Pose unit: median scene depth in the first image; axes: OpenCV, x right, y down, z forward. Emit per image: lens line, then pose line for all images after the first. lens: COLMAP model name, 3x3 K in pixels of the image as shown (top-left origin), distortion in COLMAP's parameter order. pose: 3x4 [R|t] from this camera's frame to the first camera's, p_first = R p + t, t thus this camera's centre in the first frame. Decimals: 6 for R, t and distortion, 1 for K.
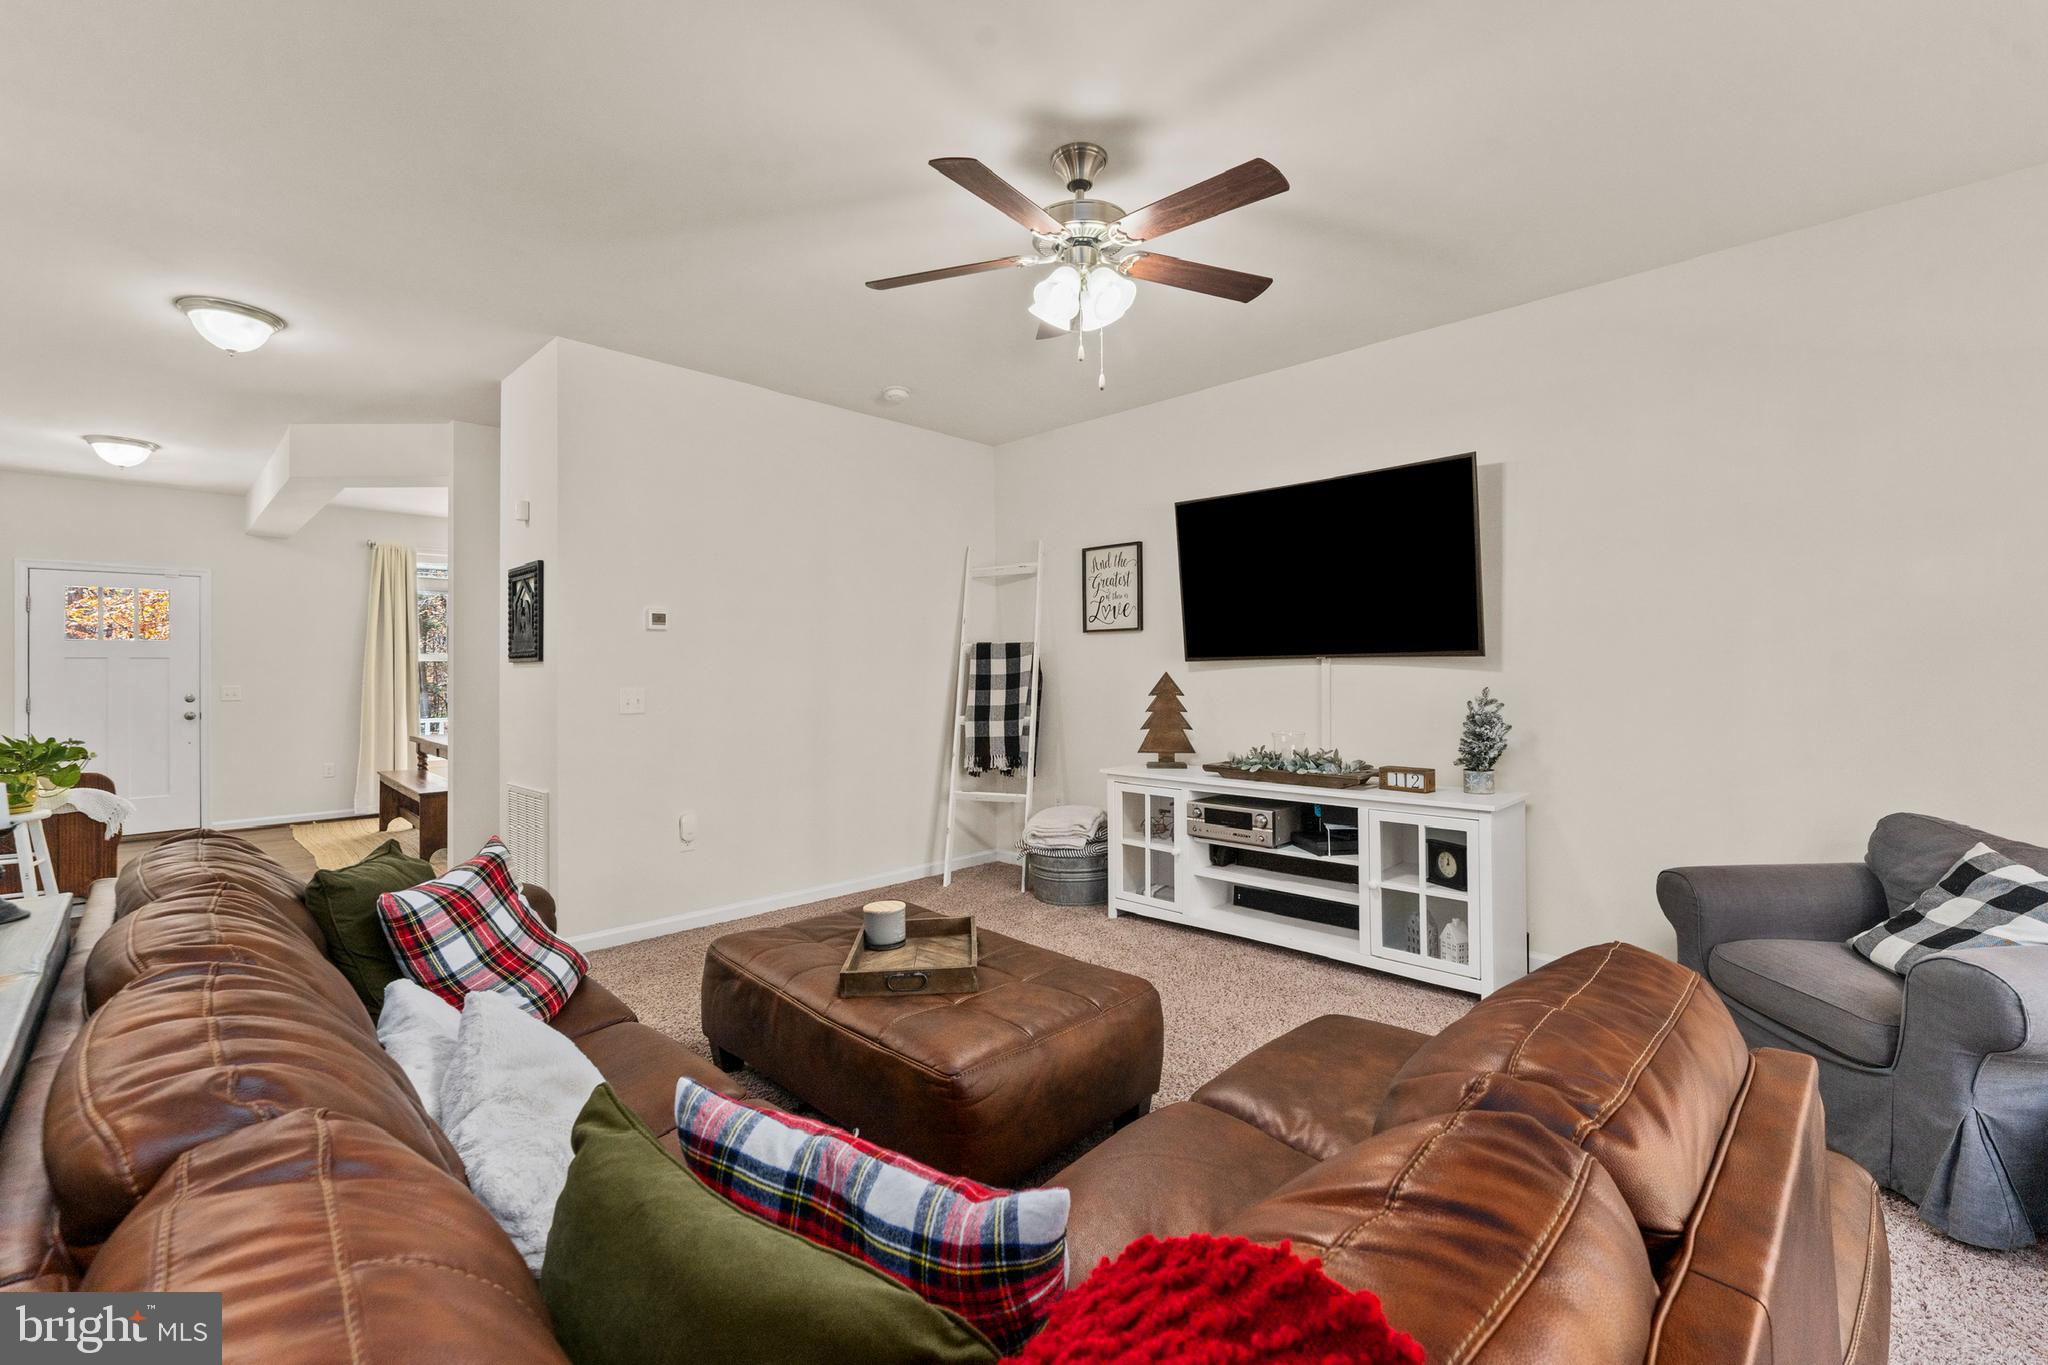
lens RADIAL K [[875.6, 0, 1013.5], [0, 875.6, 668.9], [0, 0, 1]] dist [0.000991, 0.000105]
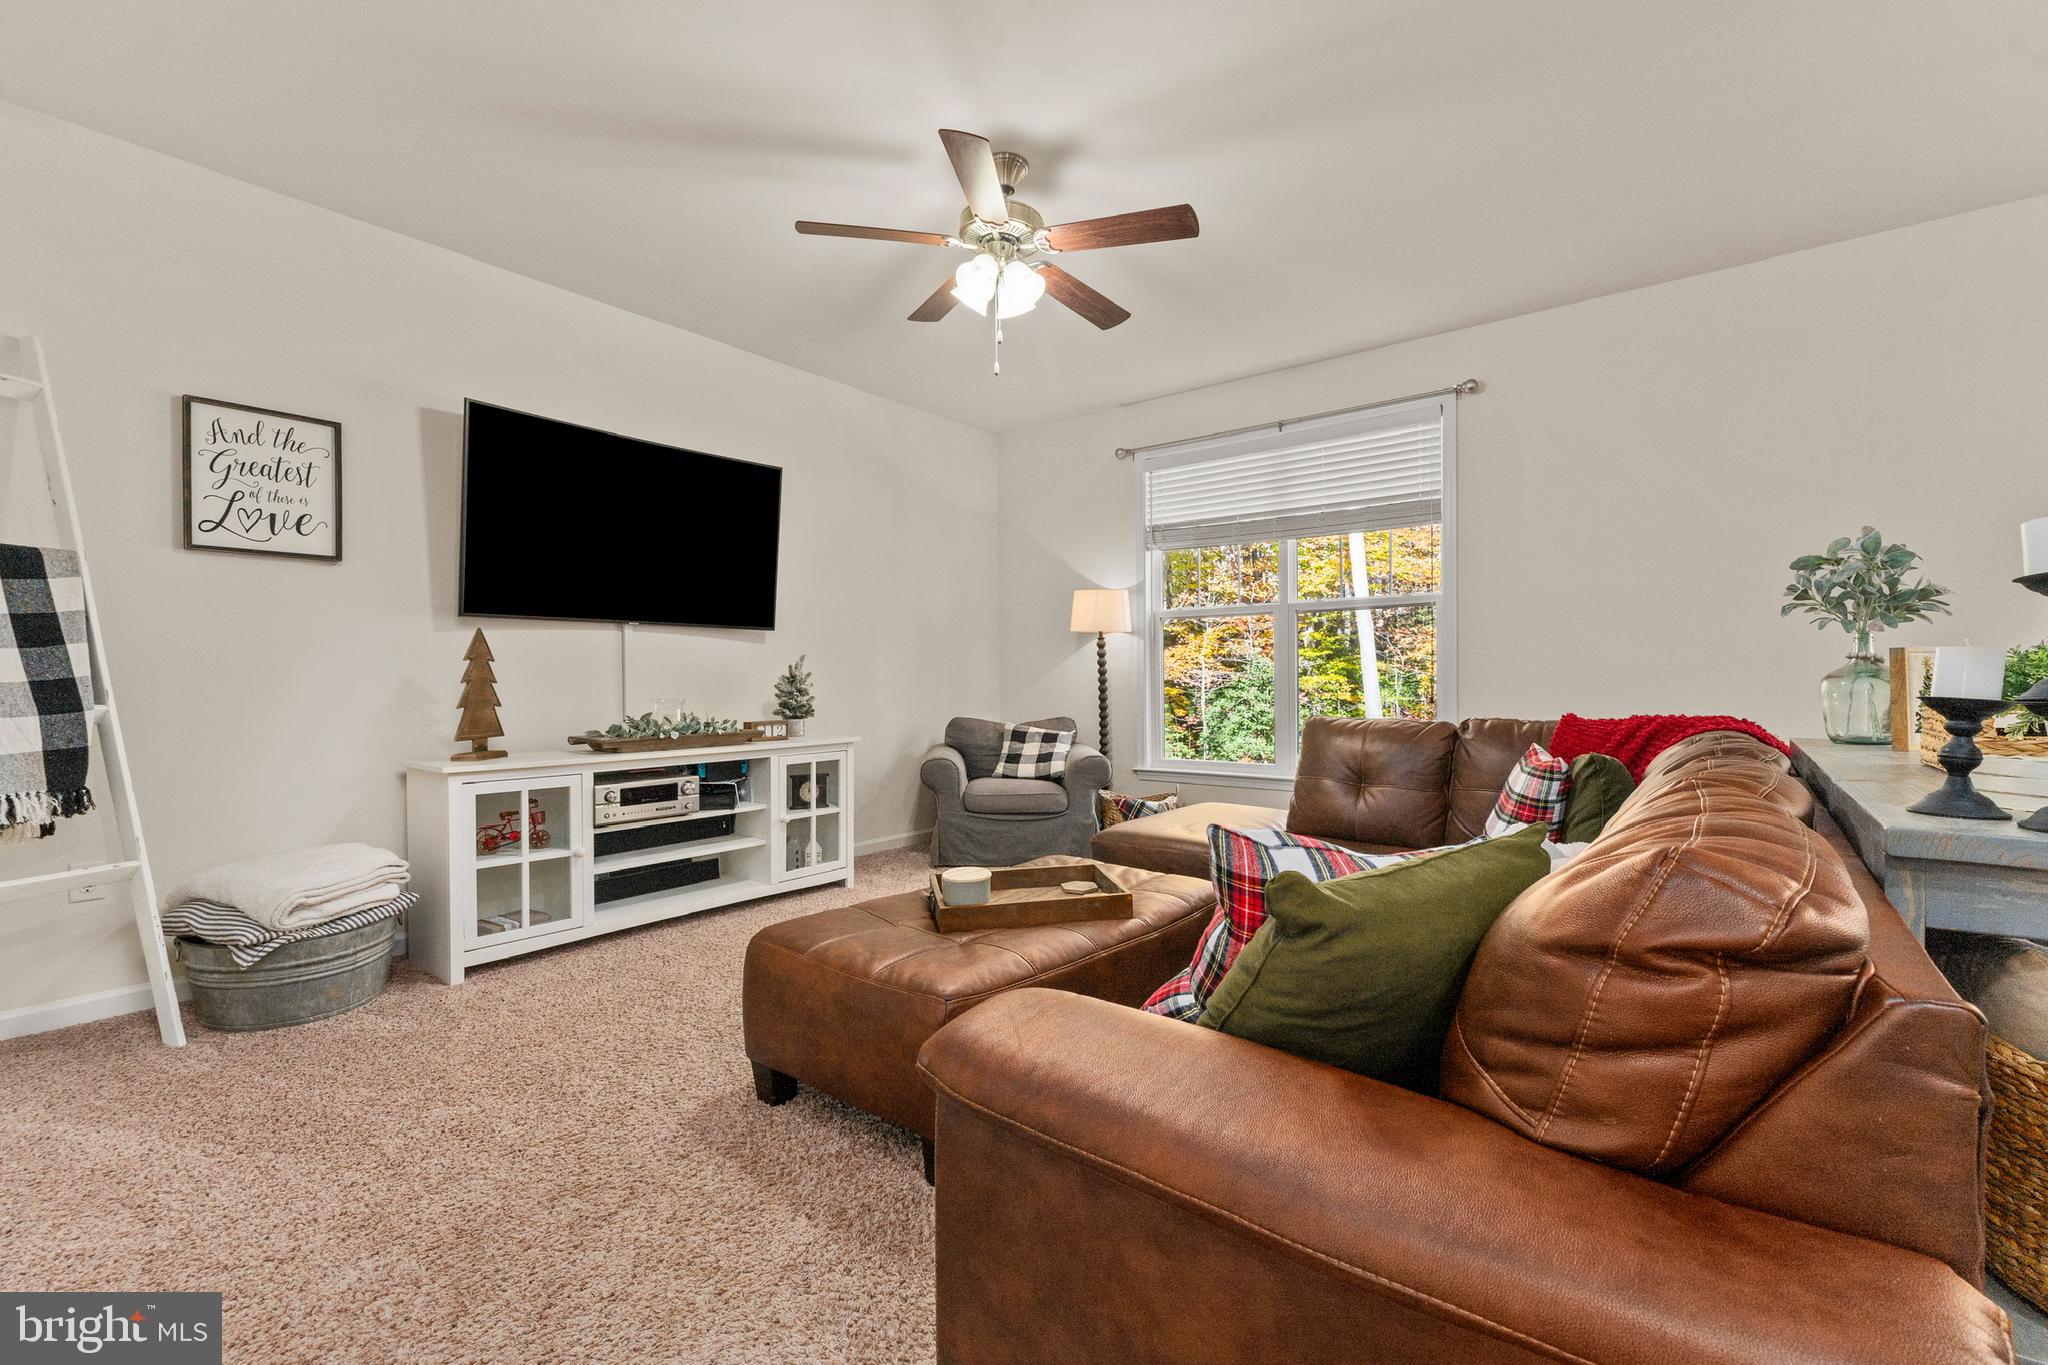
lens RADIAL K [[875.6, 0, 1012.9], [0, 875.6, 688.2], [0, 0, 1]] dist [0.000991, 0.000105]
pose [[-0.109050, -0.012092, 0.993963, -0.607707], [-0.007201, 0.999909, 0.011375, 0.042048], [-0.994010, -0.005917, -0.109127, 0.637885]]
